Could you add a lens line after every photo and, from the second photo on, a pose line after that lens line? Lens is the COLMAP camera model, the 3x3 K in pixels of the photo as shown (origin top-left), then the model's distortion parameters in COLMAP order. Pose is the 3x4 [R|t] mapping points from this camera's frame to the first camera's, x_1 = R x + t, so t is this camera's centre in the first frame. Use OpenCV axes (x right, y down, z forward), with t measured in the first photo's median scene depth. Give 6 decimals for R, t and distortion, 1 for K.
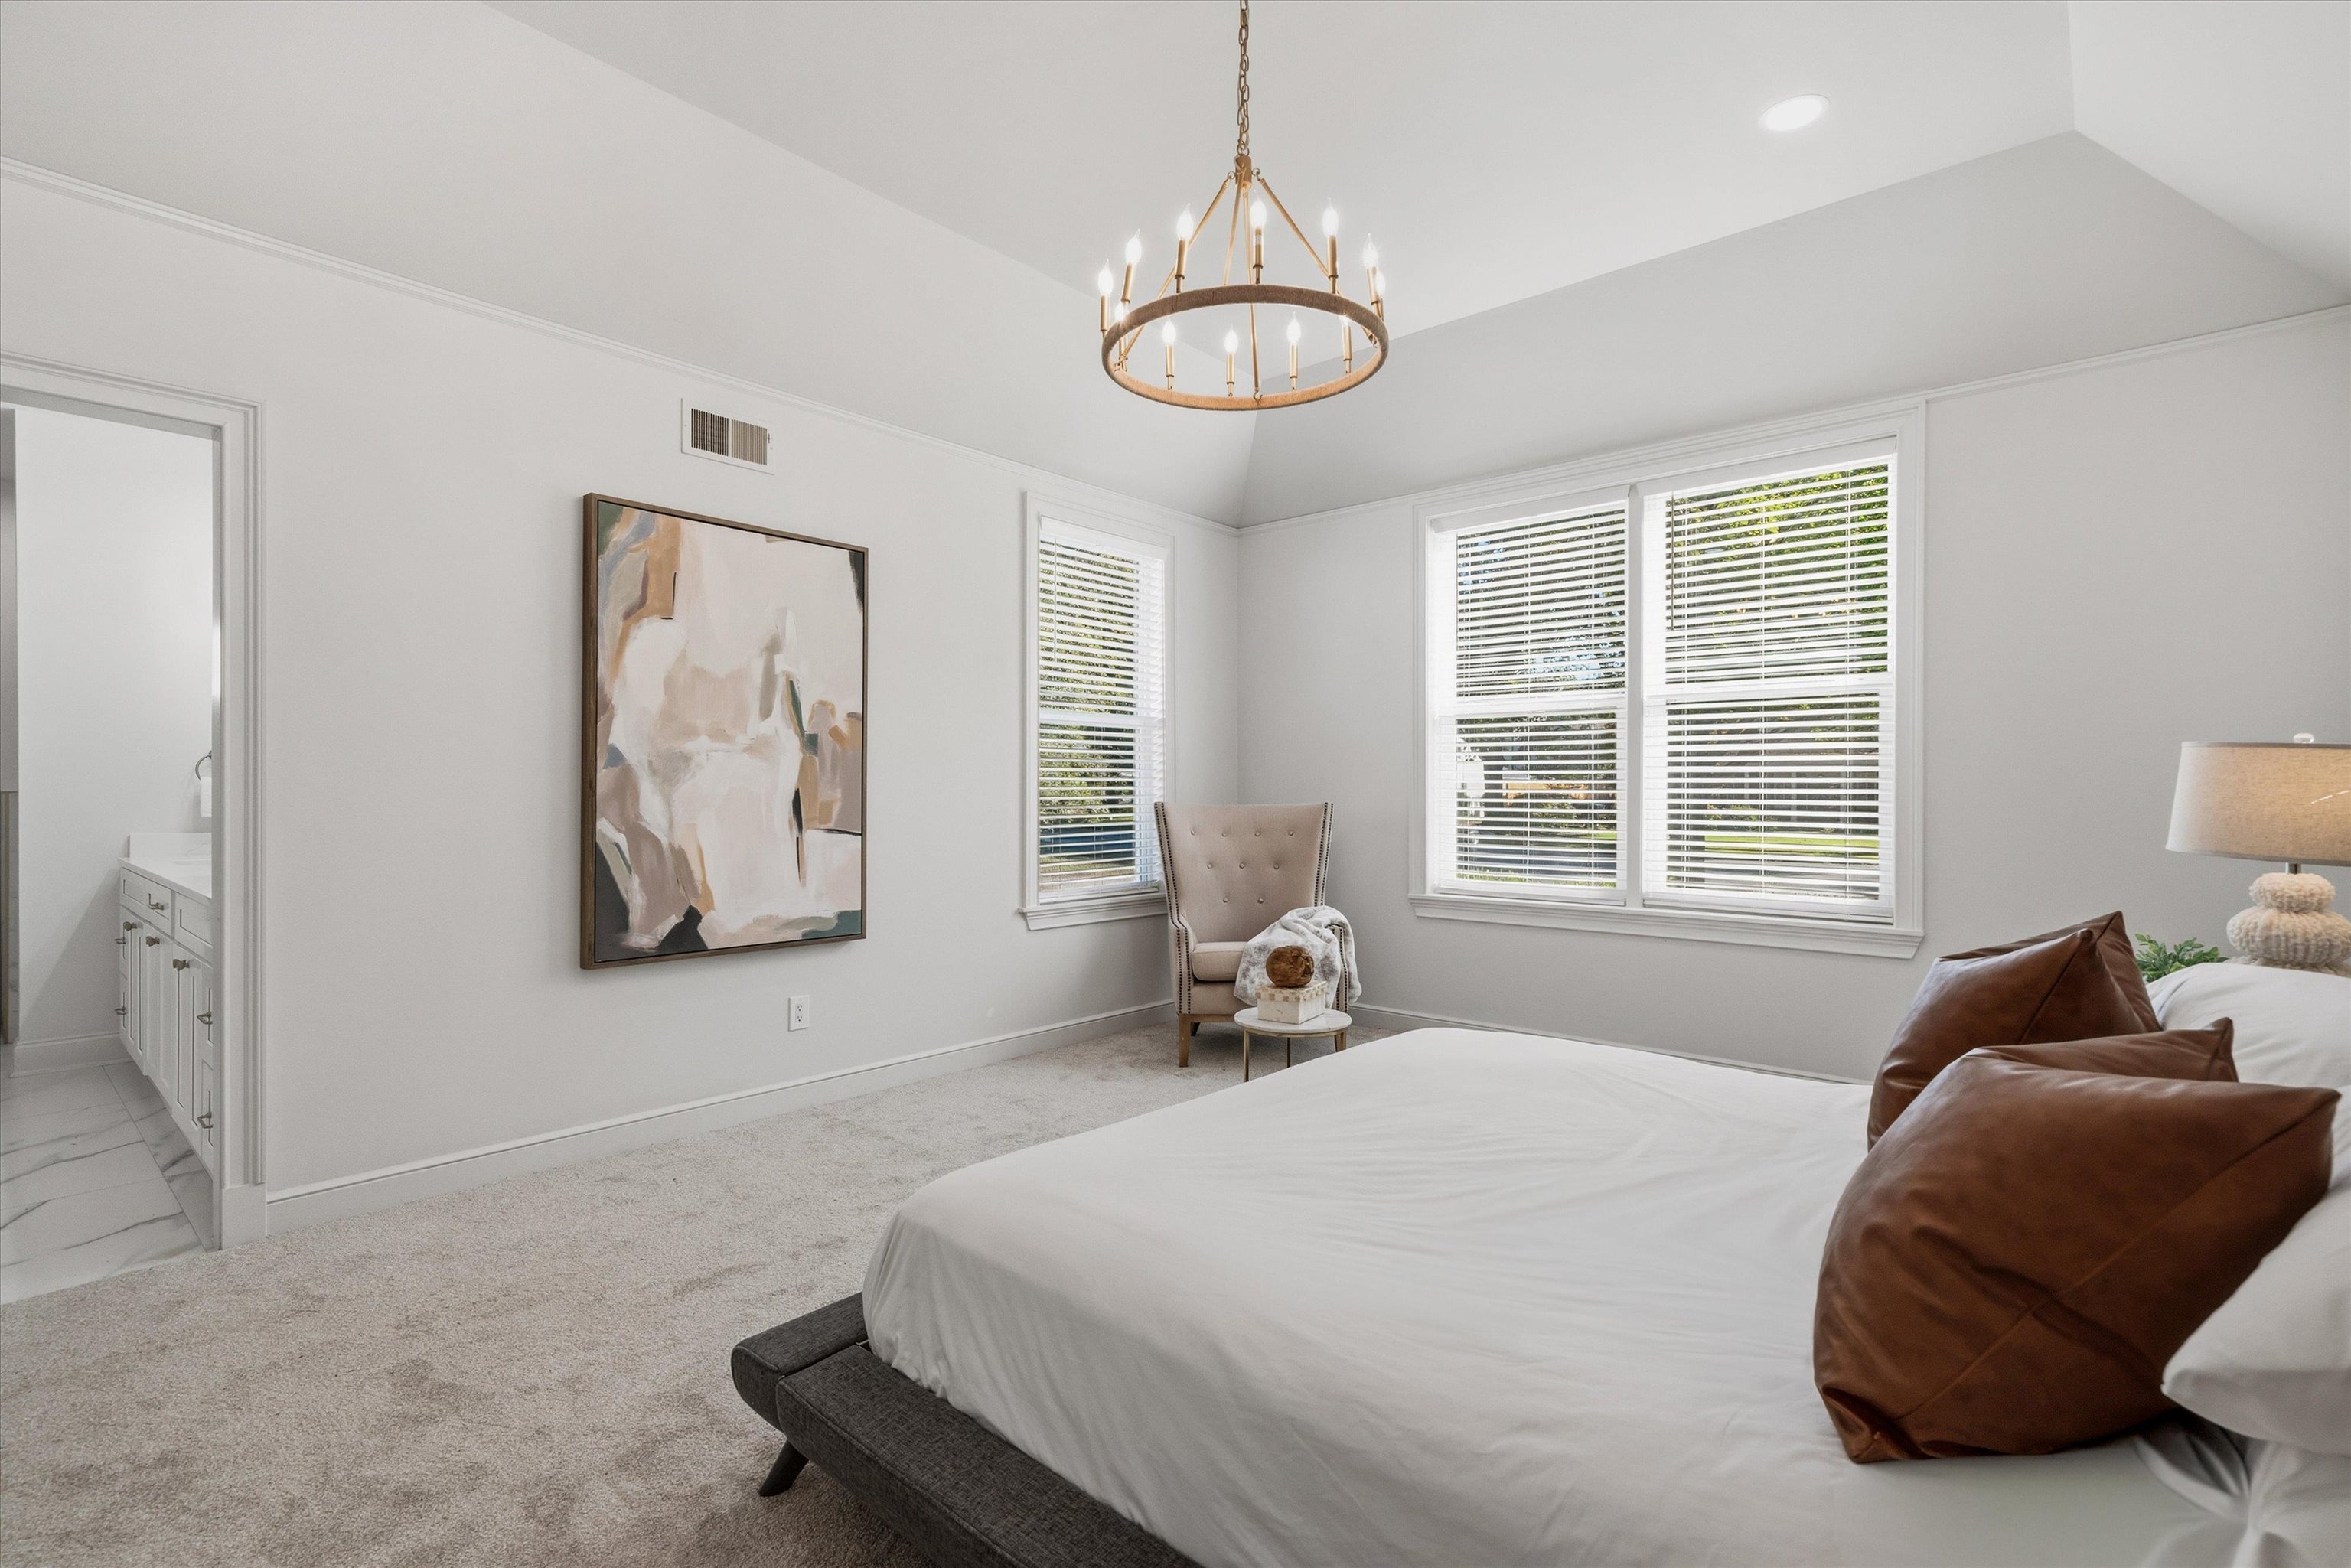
lens RADIAL K [[1089.5, 0, 1175.5], [0, 1089.5, 784.0], [0, 0, 1]] dist [-0.000236, -0.000095]
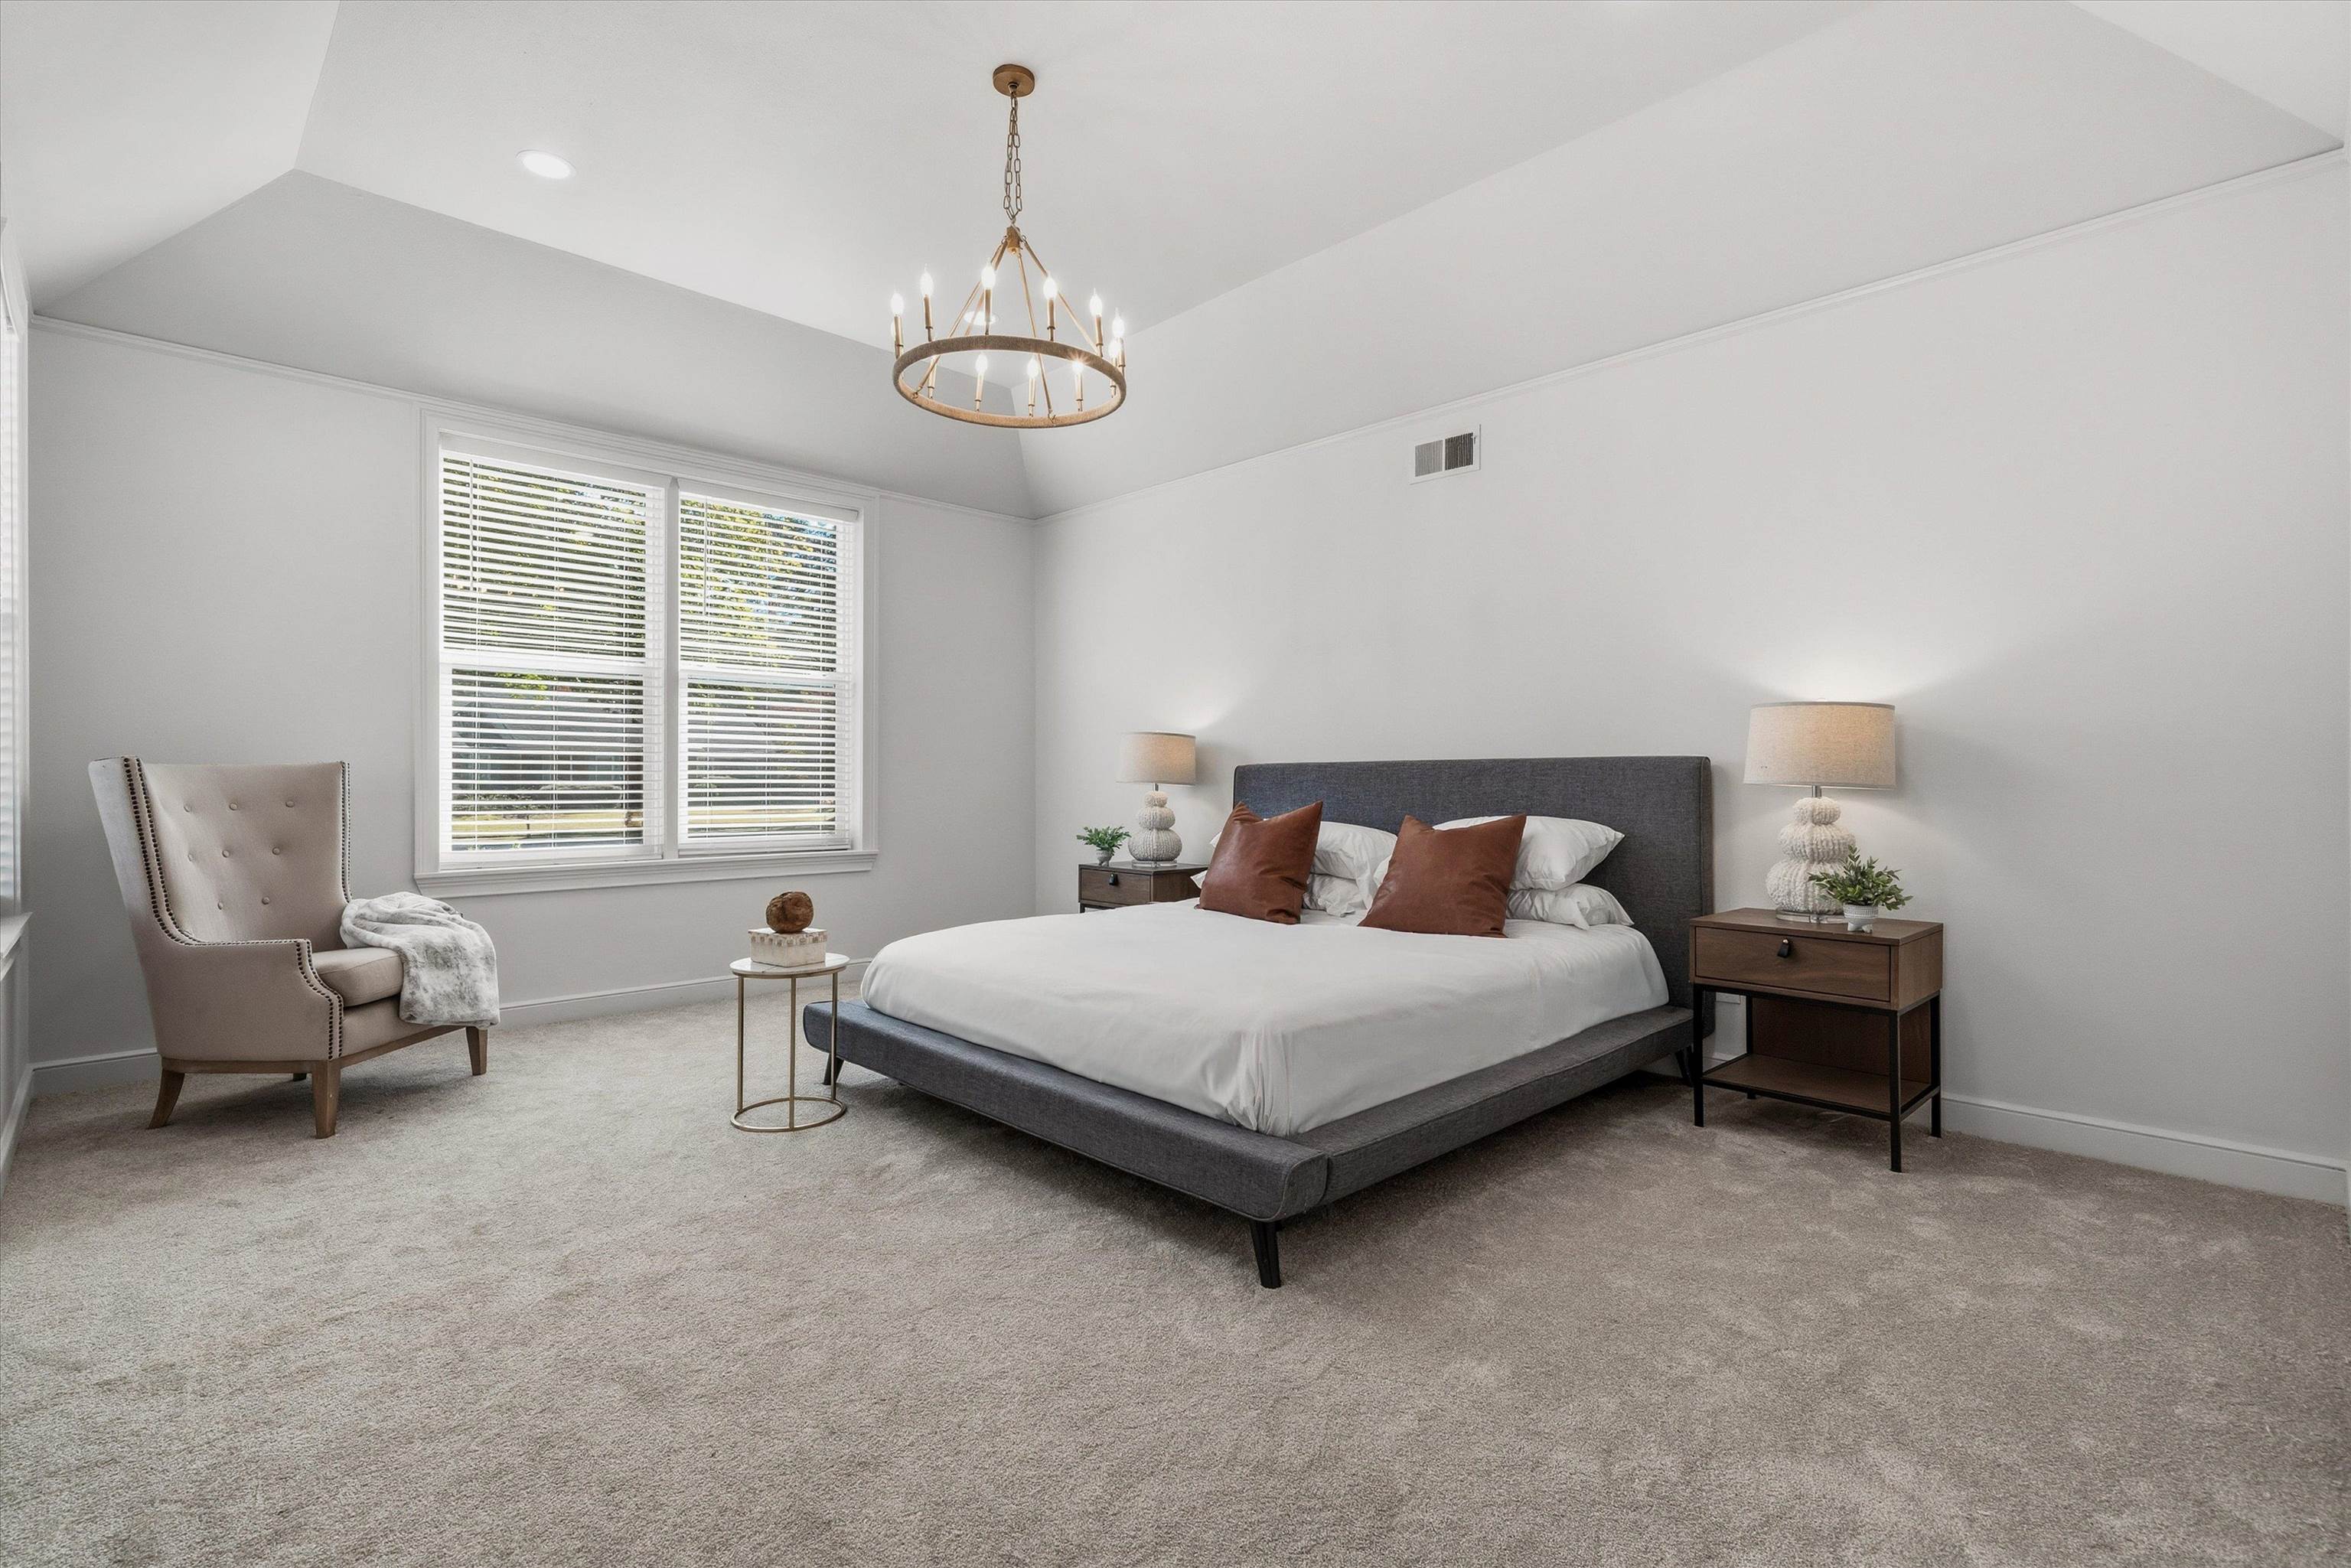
lens RADIAL K [[1089.5, 0, 1175.5], [0, 1089.5, 784.0], [0, 0, 1]] dist [-0.000236, -0.000095]
pose [[0.066364, -0.004339, 0.997786, -0.677858], [-0.006588, 0.999967, 0.004787, 0.029500], [-0.997774, -0.006891, 0.066333, 0.434944]]
